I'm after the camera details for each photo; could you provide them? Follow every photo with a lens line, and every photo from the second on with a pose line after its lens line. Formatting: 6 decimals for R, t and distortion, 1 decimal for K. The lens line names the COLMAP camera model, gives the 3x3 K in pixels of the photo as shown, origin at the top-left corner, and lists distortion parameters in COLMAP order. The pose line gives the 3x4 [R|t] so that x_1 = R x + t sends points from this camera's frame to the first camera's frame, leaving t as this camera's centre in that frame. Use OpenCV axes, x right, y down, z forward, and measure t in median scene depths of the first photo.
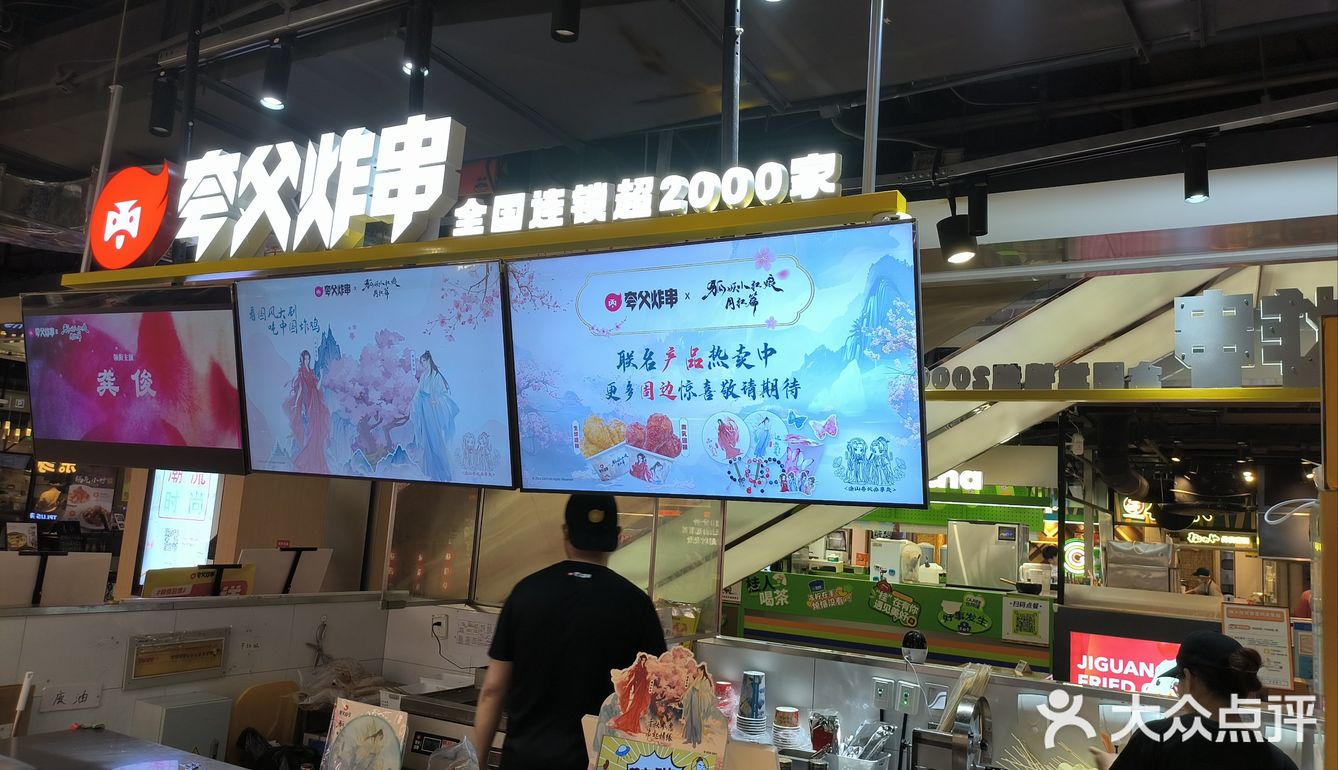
lens RADIAL K [[987.2, 0, 669.0], [0, 987.2, 385.0], [0, 0, 1]] dist [0.055839, -0.053594]
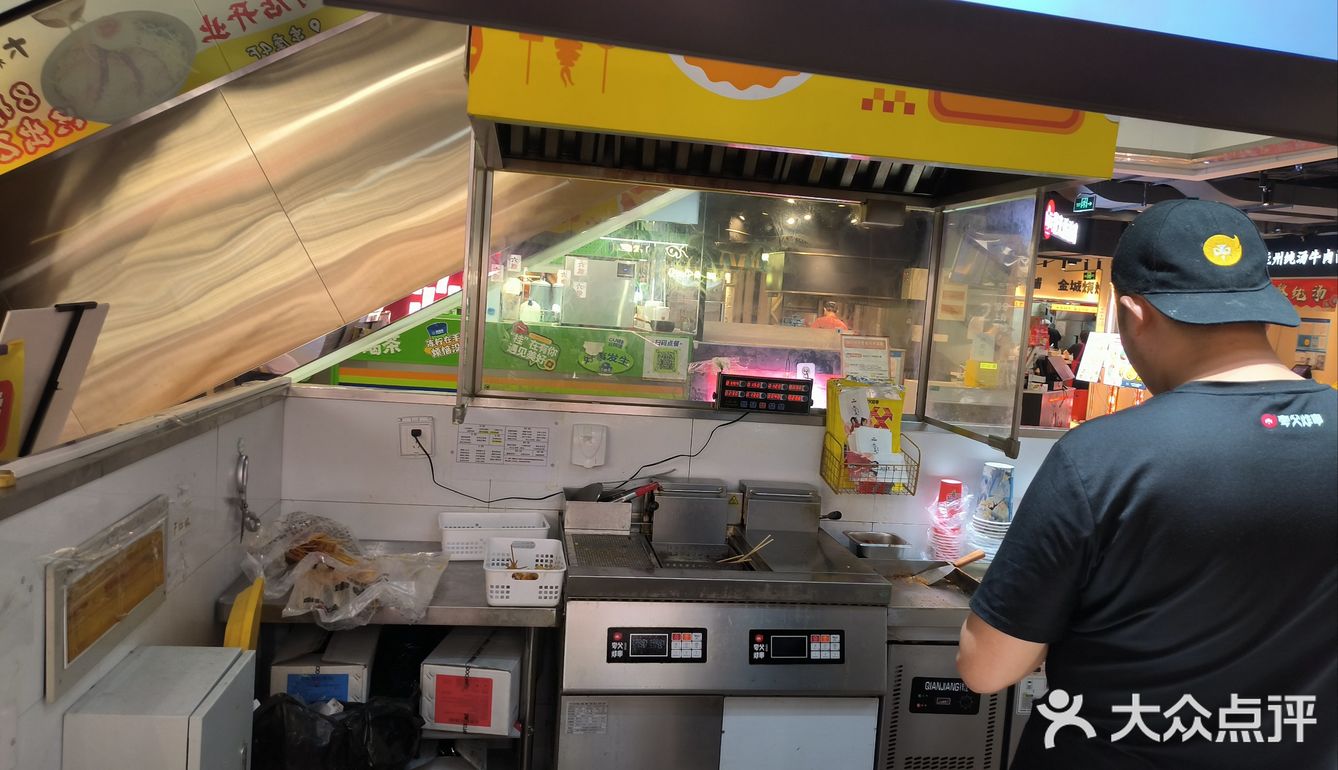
lens RADIAL K [[987.2, 0, 669.0], [0, 987.2, 385.0], [0, 0, 1]] dist [0.055839, -0.053594]
pose [[0.793984, -0.062749, 0.604692, -0.917794], [-0.100945, 0.967244, 0.232916, 0.125257], [-0.599499, -0.245972, 0.761642, 0.926208]]
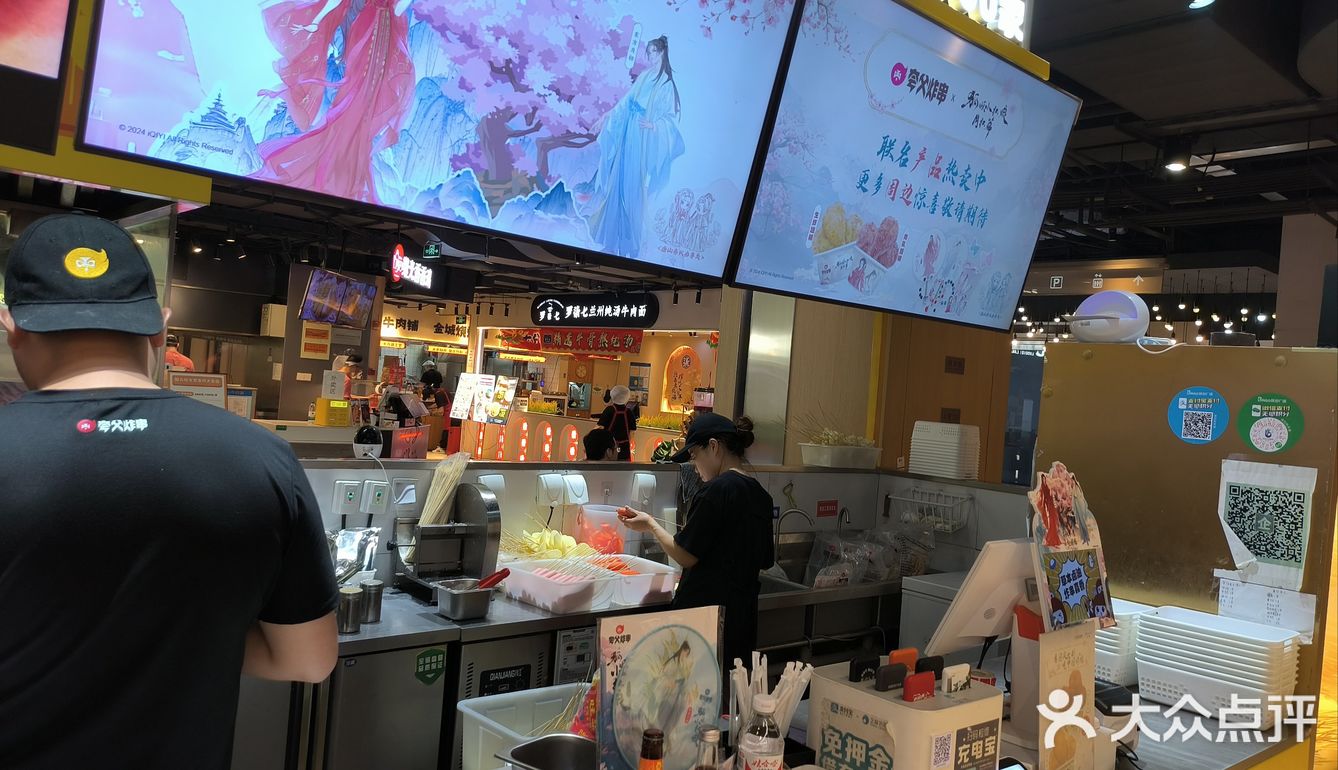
lens RADIAL K [[987.2, 0, 669.0], [0, 987.2, 385.0], [0, 0, 1]] dist [0.055839, -0.053594]
pose [[0.317304, -0.039217, 0.947513, -0.824534], [-0.189967, 0.976264, 0.104023, 0.108257], [-0.929102, -0.213003, 0.302322, 0.782039]]
